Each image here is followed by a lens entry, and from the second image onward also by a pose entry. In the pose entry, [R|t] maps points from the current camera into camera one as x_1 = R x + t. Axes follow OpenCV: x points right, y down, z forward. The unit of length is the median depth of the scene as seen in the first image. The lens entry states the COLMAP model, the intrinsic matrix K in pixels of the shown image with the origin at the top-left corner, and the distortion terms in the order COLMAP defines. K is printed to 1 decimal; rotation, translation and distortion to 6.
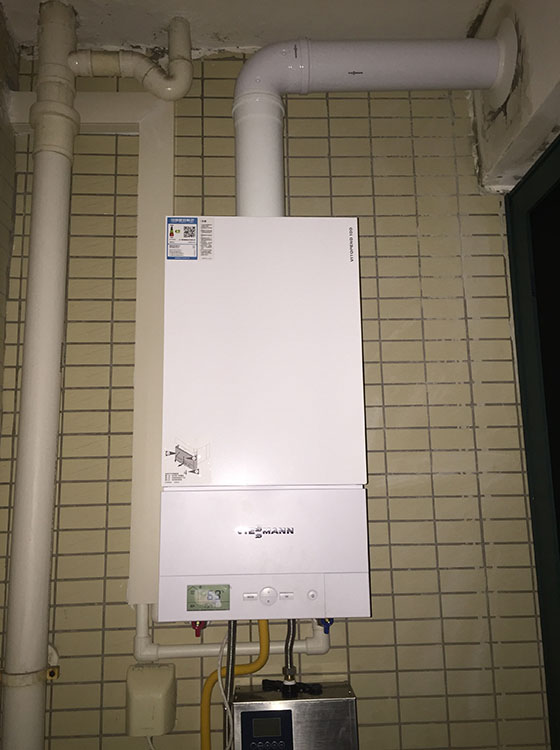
lens RADIAL K [[674.2, 0, 280.0], [0, 674.2, 375.0], [0, 0, 1]] dist [0.085797, -0.129749]
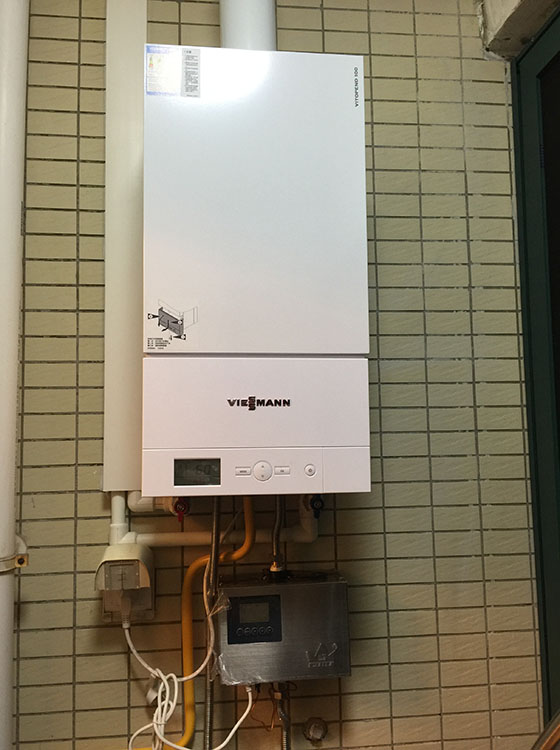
lens RADIAL K [[674.2, 0, 280.0], [0, 674.2, 375.0], [0, 0, 1]] dist [0.085797, -0.129749]
pose [[0.997652, 0.007730, 0.068043, -0.043943], [-0.013752, 0.995983, 0.088484, 0.088740], [-0.067086, -0.089212, 0.993751, 0.075328]]
